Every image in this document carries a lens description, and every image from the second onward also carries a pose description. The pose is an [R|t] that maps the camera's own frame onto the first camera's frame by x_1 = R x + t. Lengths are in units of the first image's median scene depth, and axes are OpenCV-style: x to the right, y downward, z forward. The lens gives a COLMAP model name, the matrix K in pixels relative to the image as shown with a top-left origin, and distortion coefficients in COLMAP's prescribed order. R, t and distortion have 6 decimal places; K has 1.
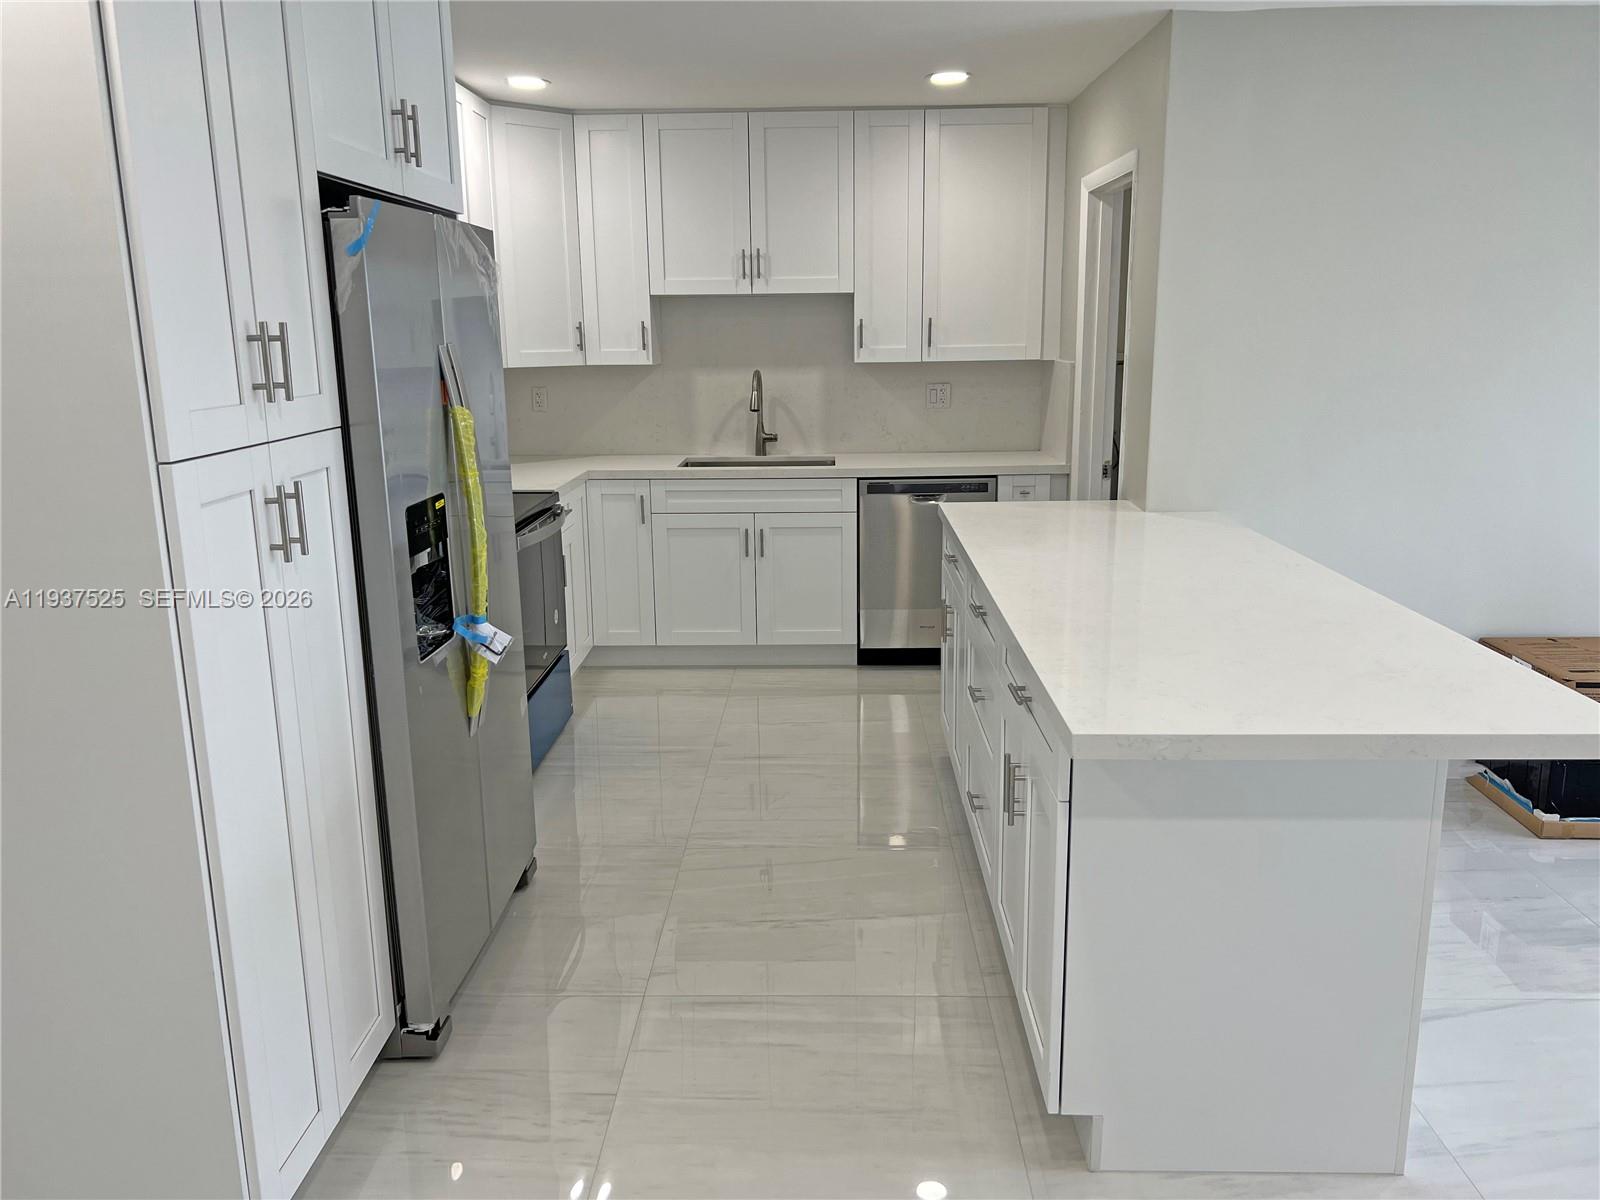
lens RADIAL K [[1217.0, 0, 804.2], [0, 1217.0, 592.7], [0, 0, 1]] dist [0.020119, -0.020283]
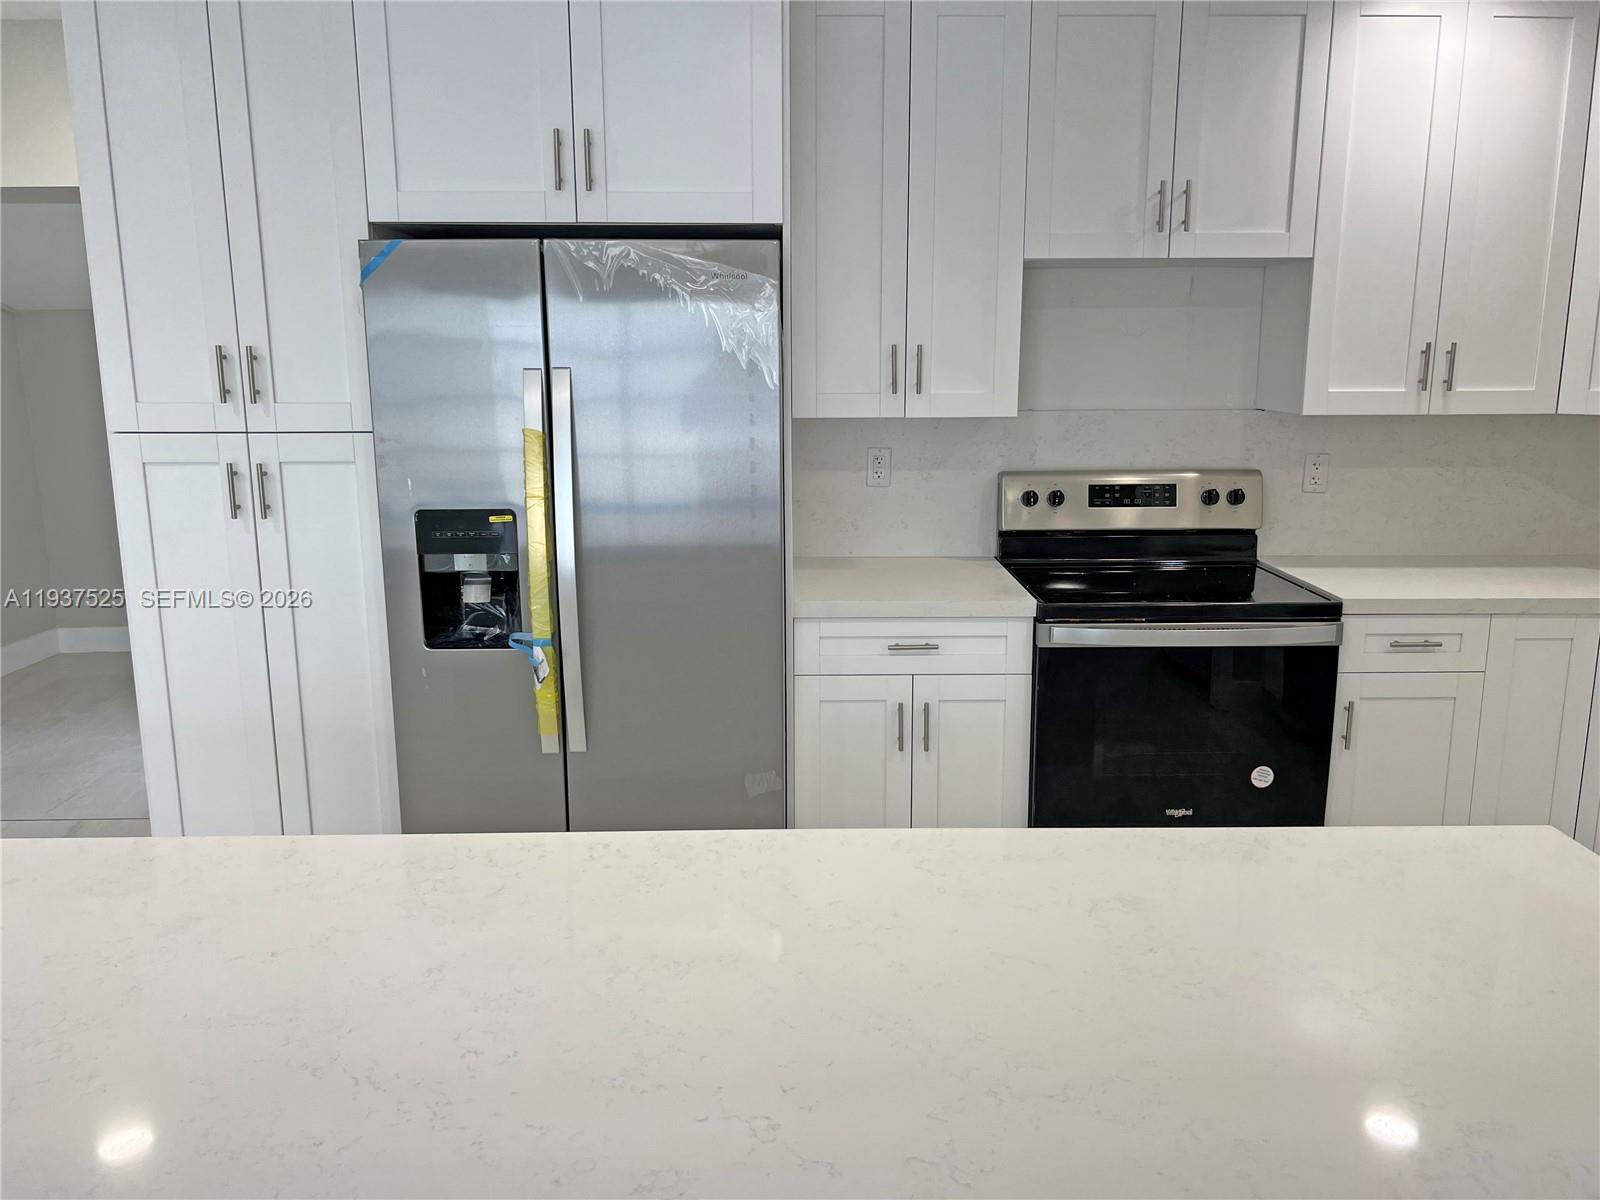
lens RADIAL K [[1217.0, 0, 803.1], [0, 1217.0, 585.5], [0, 0, 1]] dist [0.020119, -0.020283]
pose [[0.030976, 0.200443, -0.979215, 0.380778], [-0.213604, 0.958380, 0.189422, -0.138334], [0.976429, 0.203297, 0.072502, 0.606402]]
